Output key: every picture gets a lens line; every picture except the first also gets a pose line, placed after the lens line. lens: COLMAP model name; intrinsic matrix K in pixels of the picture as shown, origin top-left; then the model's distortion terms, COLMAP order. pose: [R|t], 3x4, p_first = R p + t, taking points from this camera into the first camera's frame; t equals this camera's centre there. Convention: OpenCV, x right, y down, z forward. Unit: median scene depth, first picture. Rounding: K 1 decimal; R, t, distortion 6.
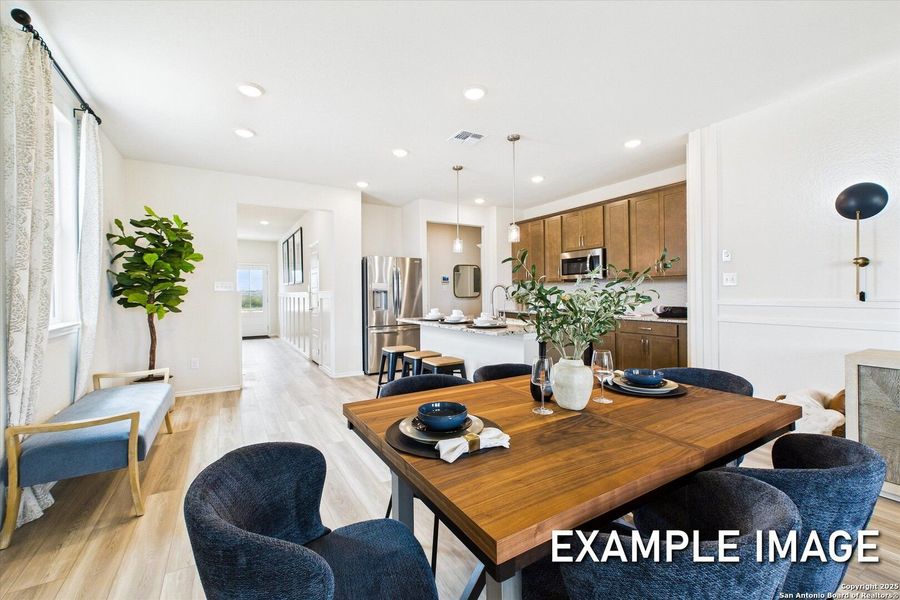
lens RADIAL K [[379.2, 0, 450.2], [0, 379.2, 295.2], [0, 0, 1]] dist [0.002464, 0.000387]
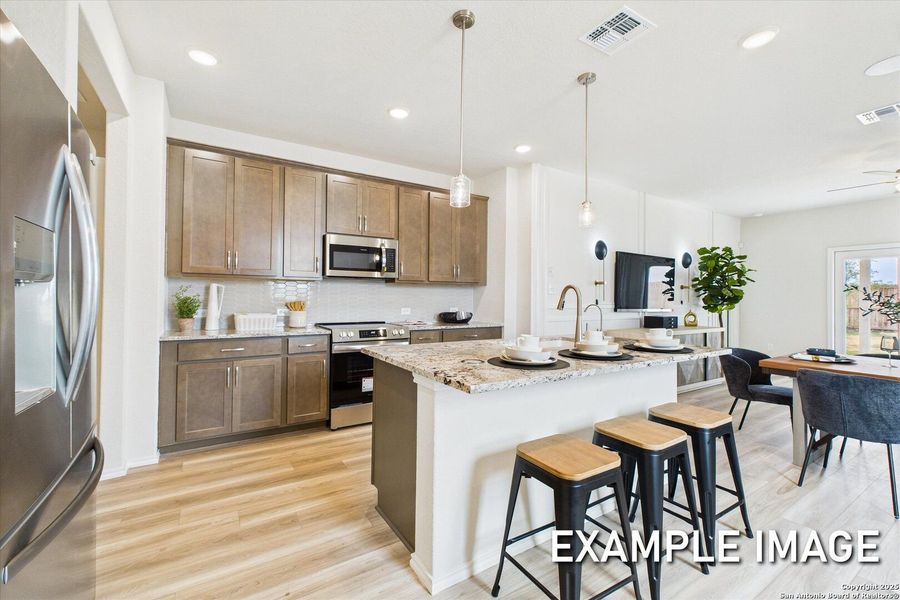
lens RADIAL K [[382.6, 0, 449.5], [0, 382.6, 288.8], [0, 0, 1]] dist [0.000742, -0.000122]
pose [[-0.020716, 0.029641, 0.999346, -0.496770], [-0.005679, 0.999541, -0.029764, -0.004224], [-0.999769, -0.006292, -0.020538, 1.184342]]
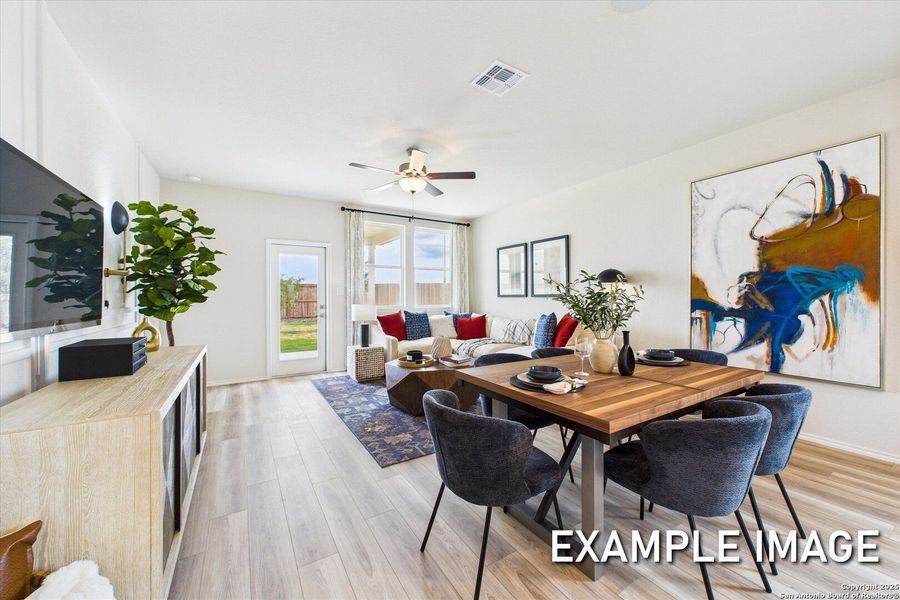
lens RADIAL K [[344.3, 0, 450.0], [0, 344.3, 296.9], [0, 0, 1]] dist [0.001819, 0.000178]
pose [[-0.999856, 0.013703, -0.010026, 0.355064], [0.013627, 0.999879, 0.007554, -0.010116], [0.010128, 0.007417, -0.999921, 0.896296]]
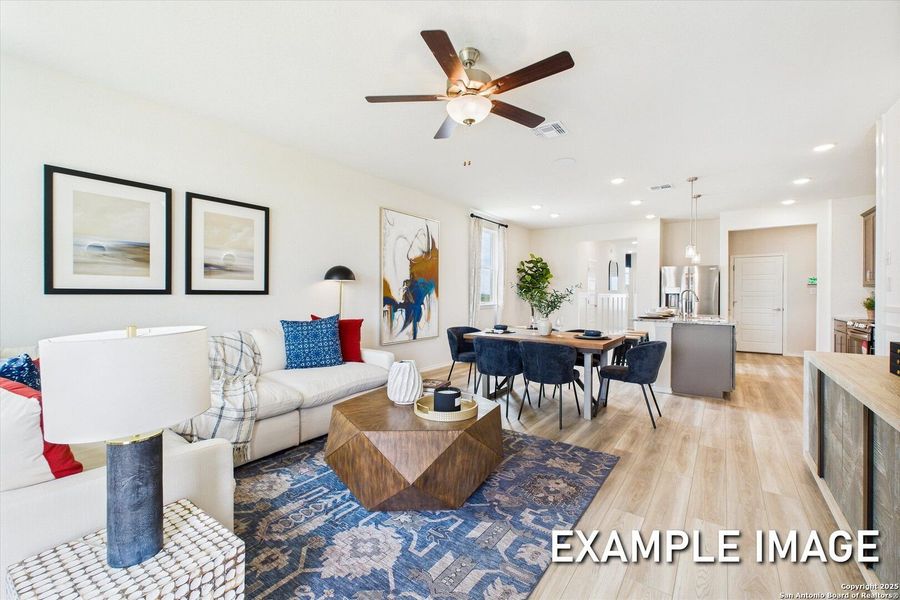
lens RADIAL K [[379.2, 0, 450.2], [0, 379.2, 295.2], [0, 0, 1]] dist [0.002464, 0.000387]
pose [[0.394867, 0.014460, -0.918625, 0.990846], [-0.014728, 0.999847, 0.009408, -0.009761], [0.918620, 0.009815, 0.395019, -0.279222]]
